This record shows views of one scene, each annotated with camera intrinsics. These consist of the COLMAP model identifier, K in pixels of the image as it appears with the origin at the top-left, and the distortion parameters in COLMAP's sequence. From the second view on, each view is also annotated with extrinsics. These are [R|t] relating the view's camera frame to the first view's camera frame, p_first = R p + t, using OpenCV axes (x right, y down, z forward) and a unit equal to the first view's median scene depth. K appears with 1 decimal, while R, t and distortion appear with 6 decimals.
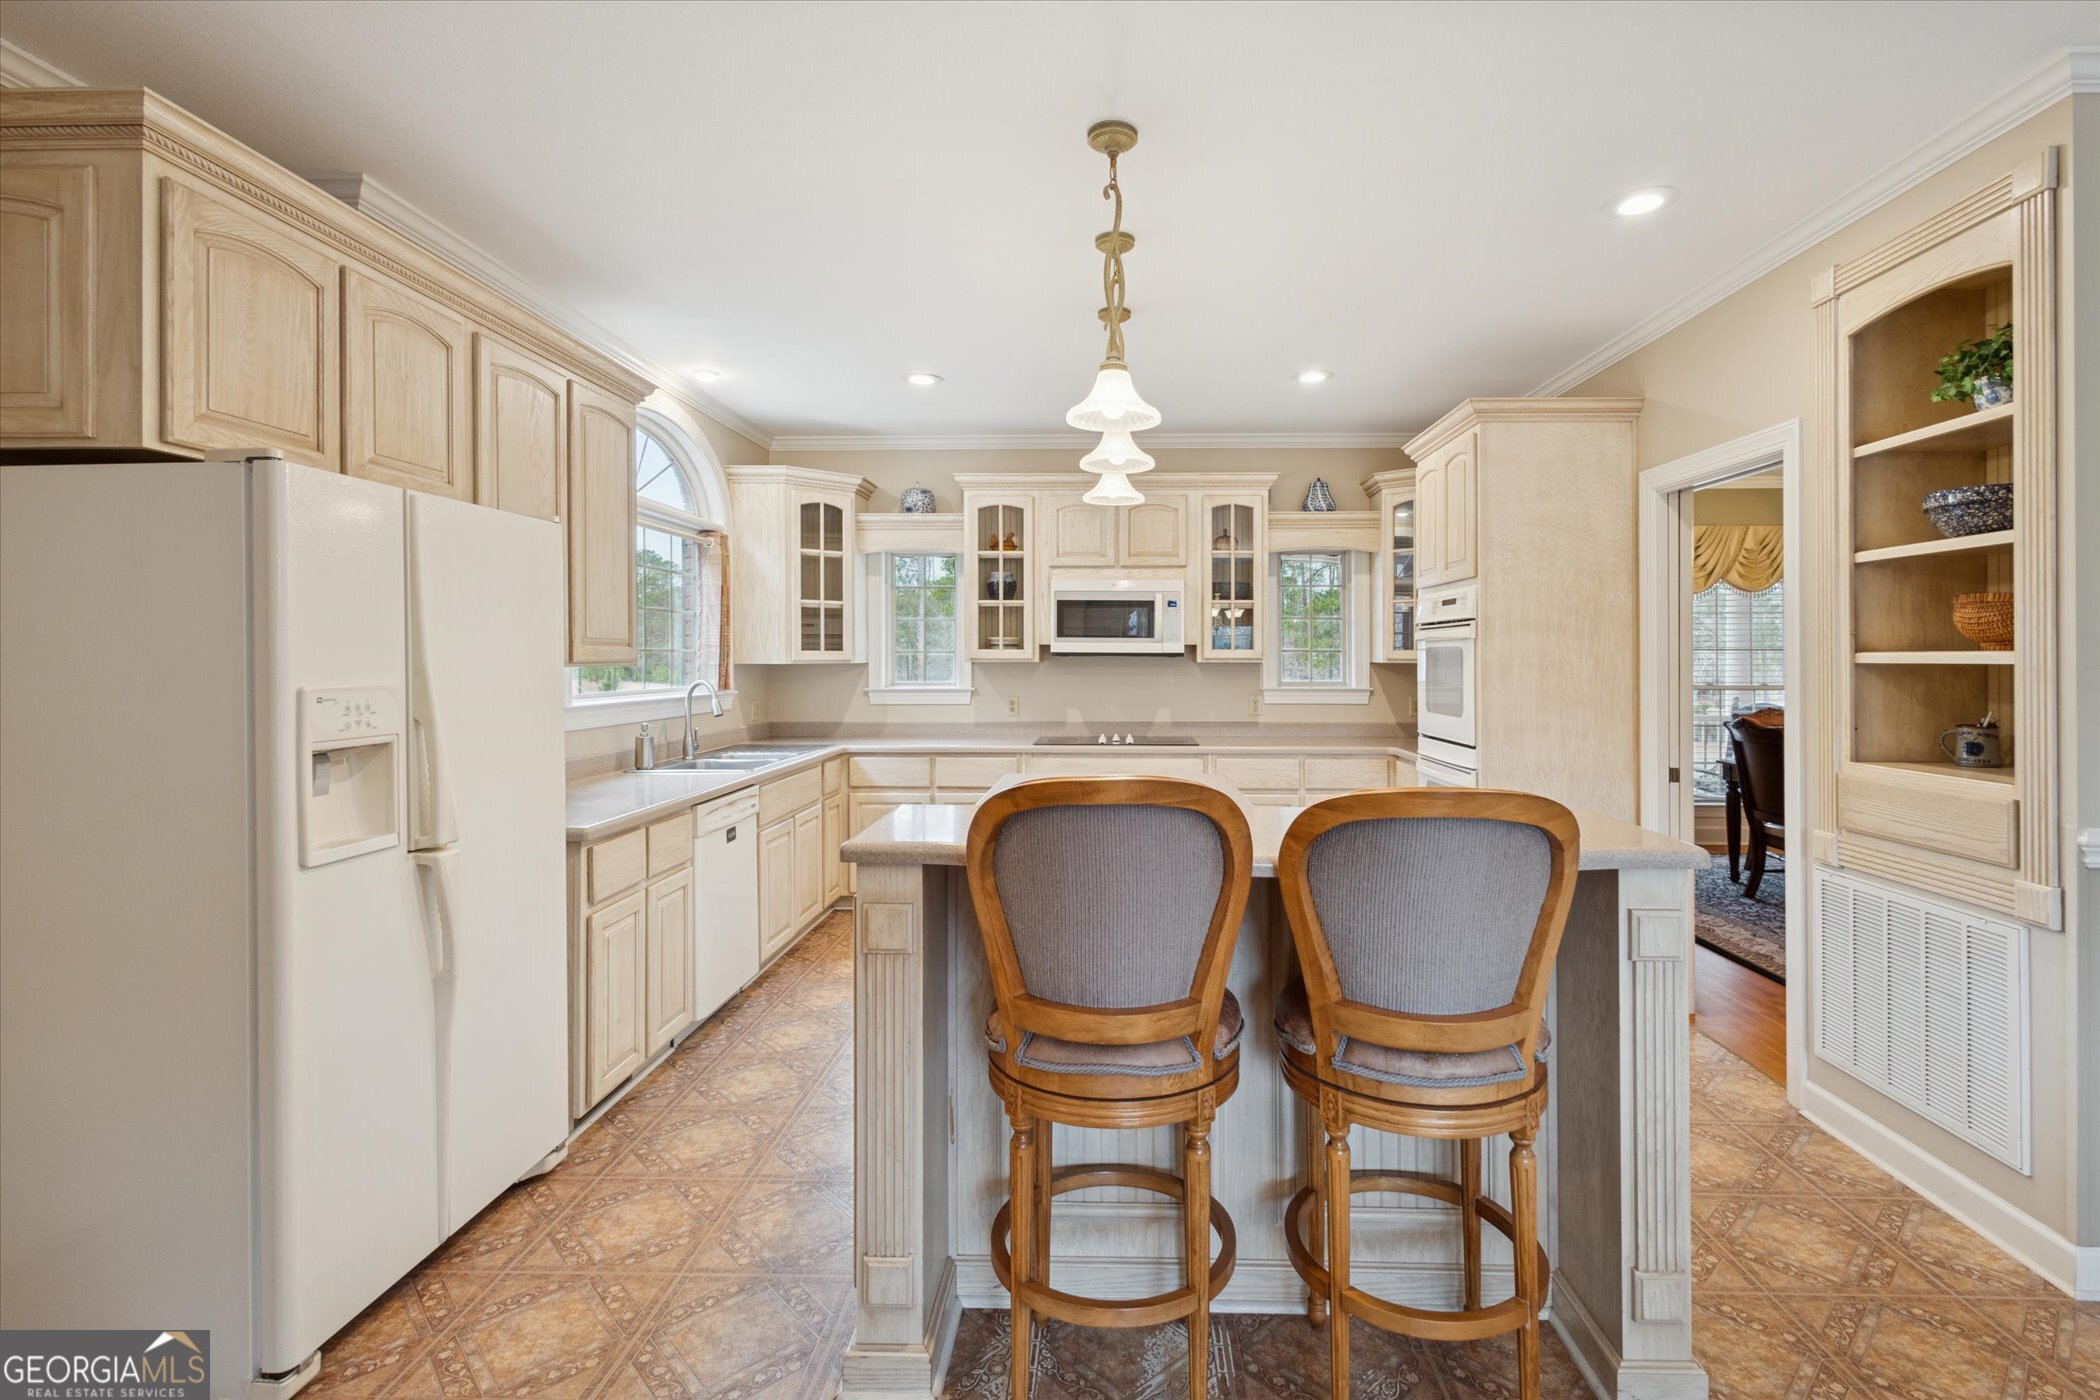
lens RADIAL K [[1008.8, 0, 1095.6], [0, 1008.8, 646.0], [0, 0, 1]] dist [0.010683, -0.000992]
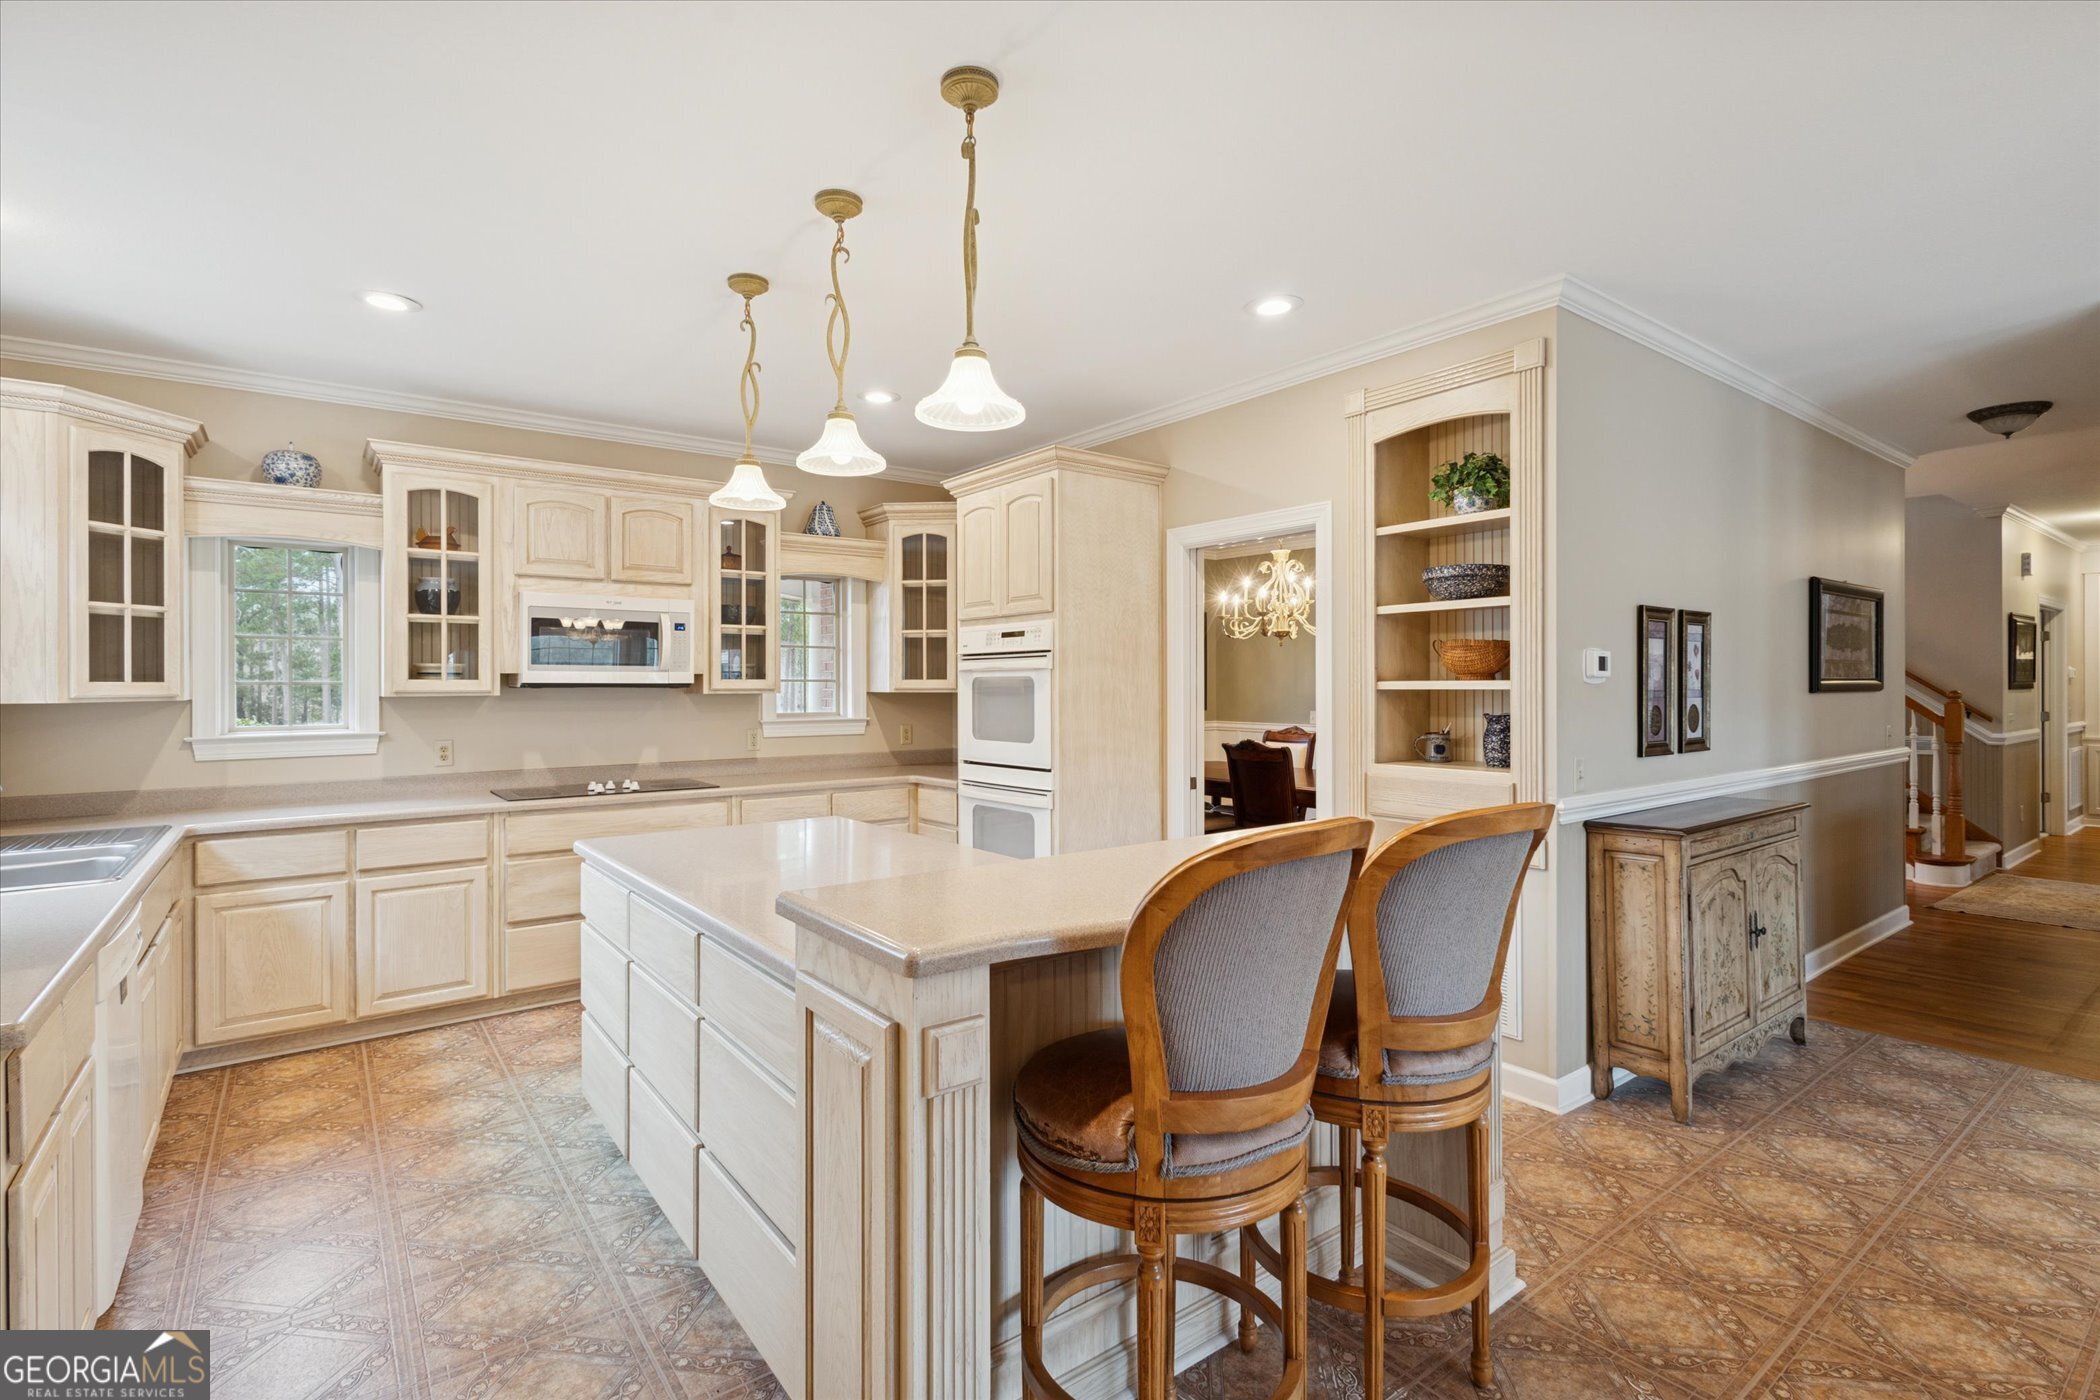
lens RADIAL K [[987.5, 0, 1042.6], [0, 987.5, 678.3], [0, 0, 1]] dist [0.011017, -0.001512]
pose [[0.780078, -0.000882, 0.625682, -0.212226], [-0.001419, 0.999994, 0.003179, -0.000527], [-0.625681, -0.003368, 0.780072, 0.135897]]
